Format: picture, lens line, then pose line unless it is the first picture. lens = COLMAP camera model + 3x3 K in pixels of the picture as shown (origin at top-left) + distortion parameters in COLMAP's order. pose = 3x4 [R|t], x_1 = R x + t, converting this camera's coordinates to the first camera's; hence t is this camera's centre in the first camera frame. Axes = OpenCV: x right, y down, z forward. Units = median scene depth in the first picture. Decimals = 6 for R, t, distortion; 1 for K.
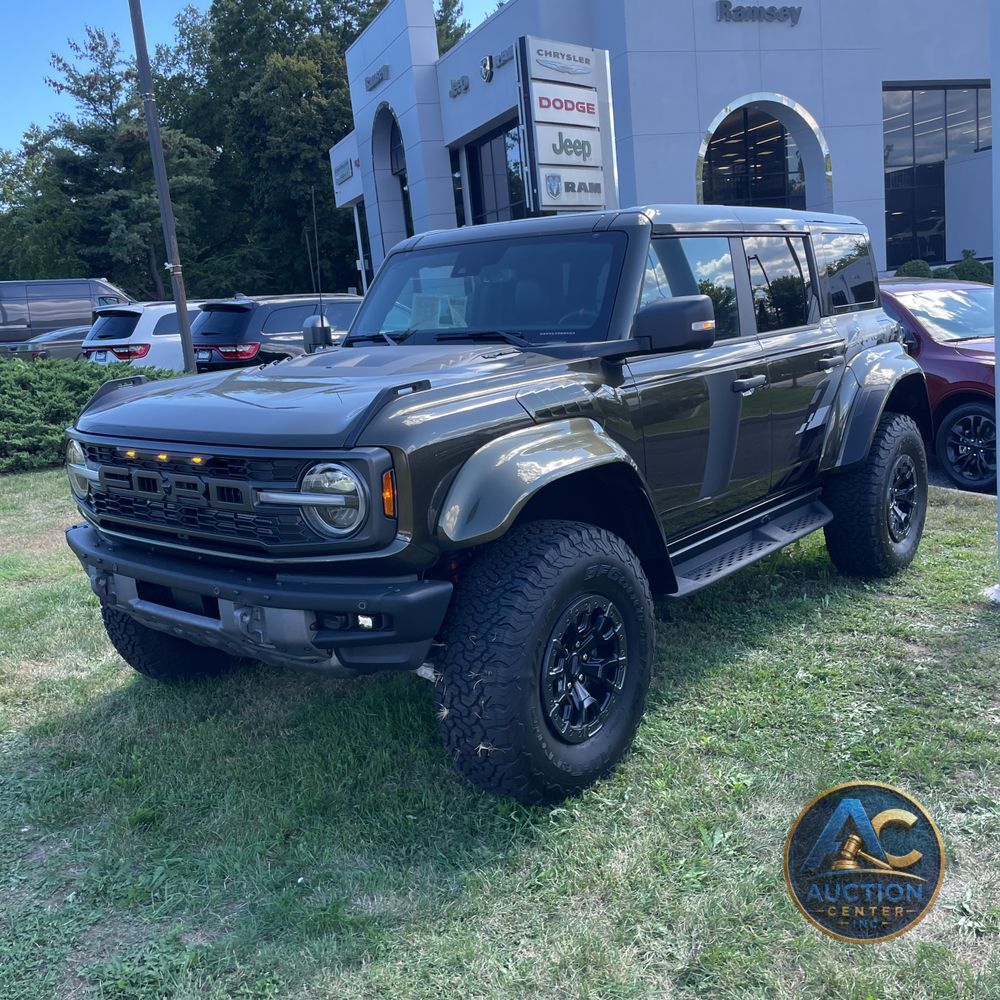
lens RADIAL K [[1023.4, 0, 514.6], [0, 1023.4, 502.3], [0, 0, 1]] dist [0.091506, -0.121171]
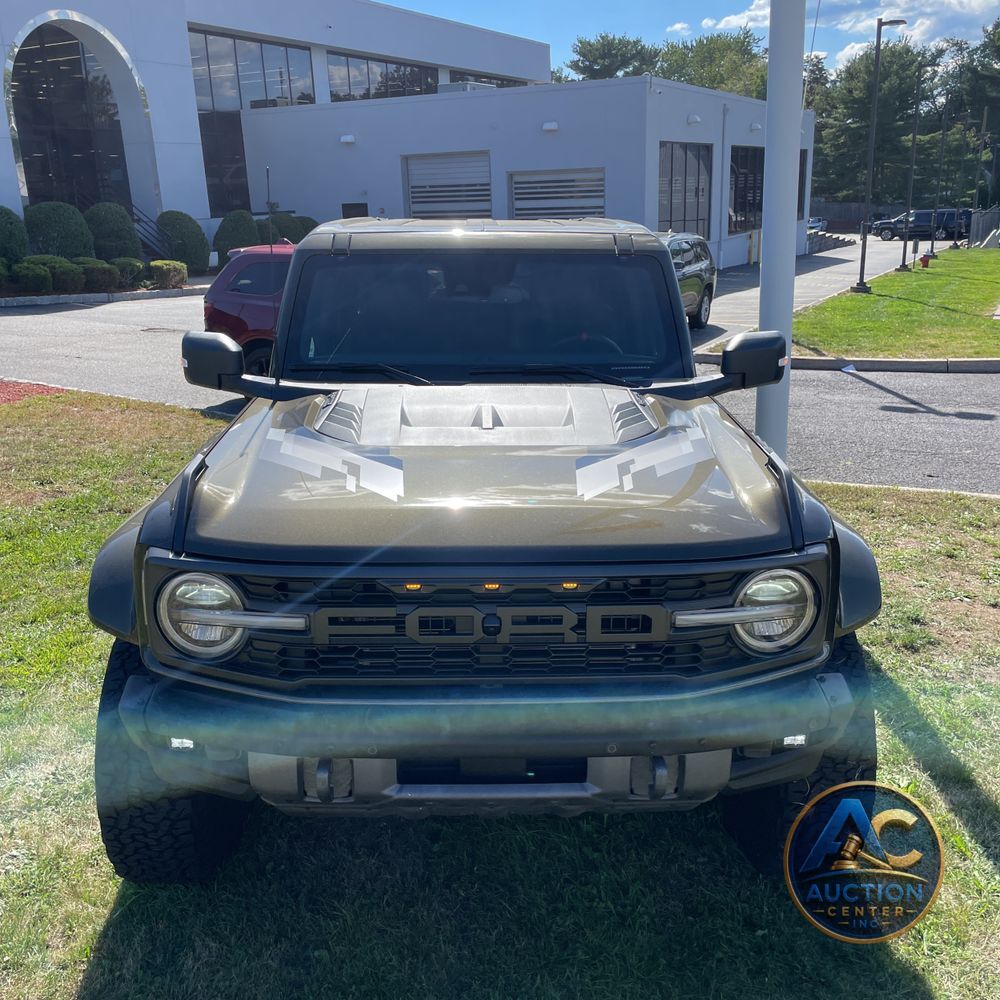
lens RADIAL K [[1023.4, 0, 514.6], [0, 1023.4, 502.3], [0, 0, 1]] dist [0.091506, -0.121171]
pose [[0.743124, -0.121555, 0.658021, -0.097336], [0.080372, 0.992457, 0.092567, -0.020559], [-0.664309, -0.015902, 0.747289, 0.055870]]
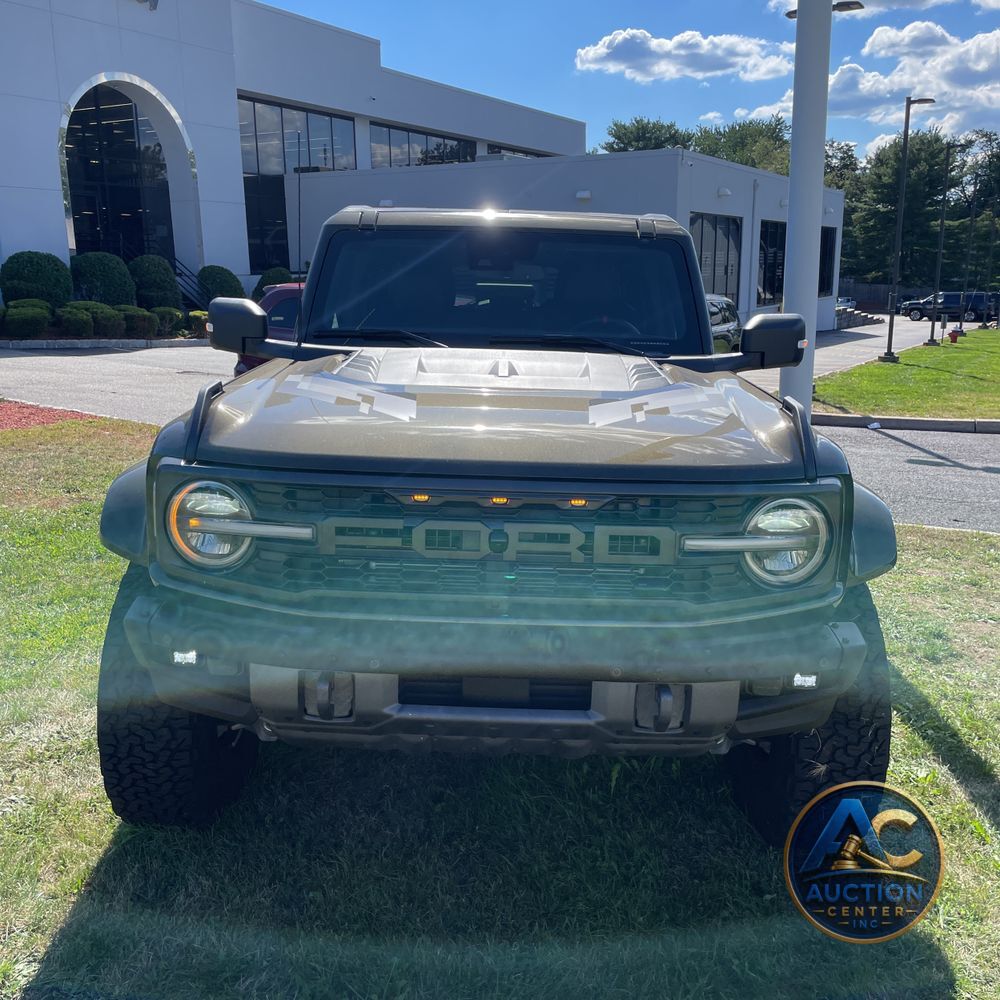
lens RADIAL K [[1023.4, 0, 514.6], [0, 1023.4, 502.3], [0, 0, 1]] dist [0.091506, -0.121171]
pose [[0.761875, -0.051413, 0.645680, -0.097465], [0.051472, 0.998498, 0.018771, -0.006852], [-0.645675, 0.018933, 0.763377, 0.054992]]
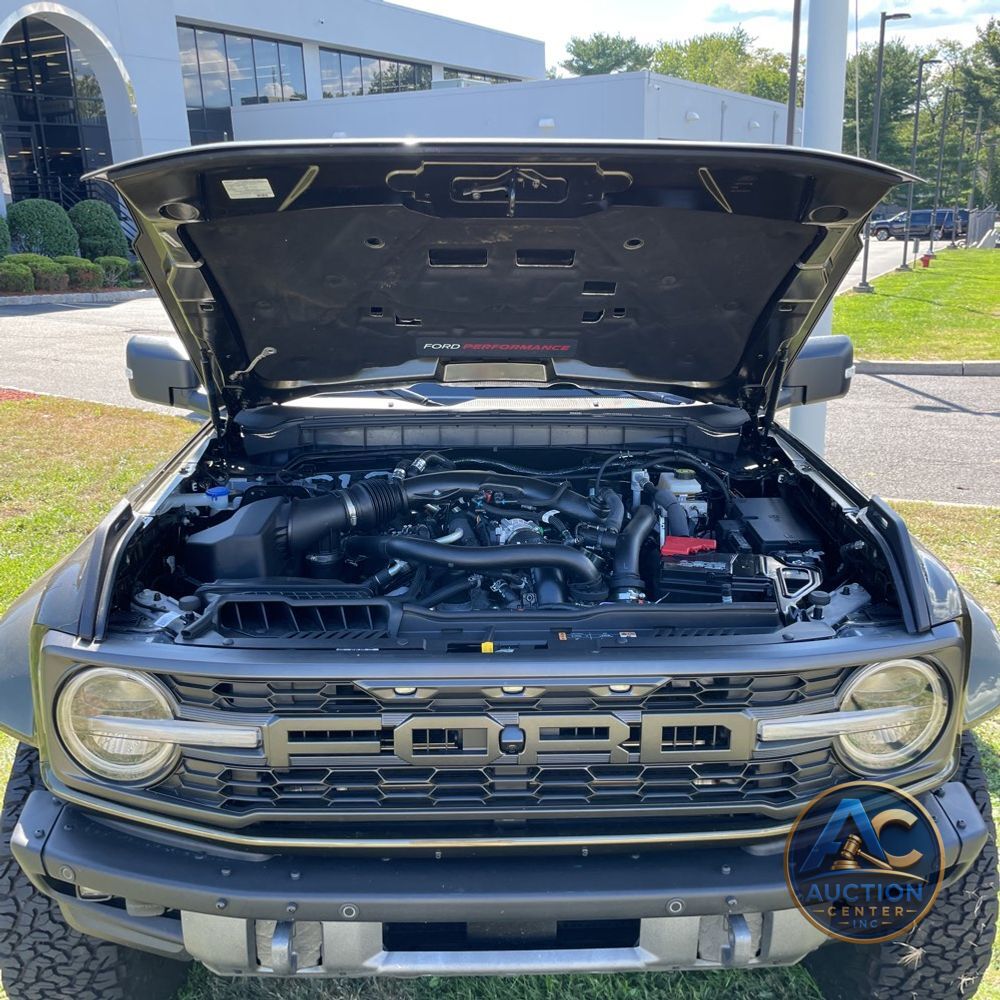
lens RADIAL K [[1014.6, 0, 508.0], [0, 1014.6, 500.0], [0, 0, 1]] dist [0.091692, -0.122218]
pose [[0.742472, -0.120856, 0.658885, -0.082566], [0.080255, 0.992554, 0.091623, -0.022980], [-0.665052, -0.015148, 0.746643, 0.075556]]
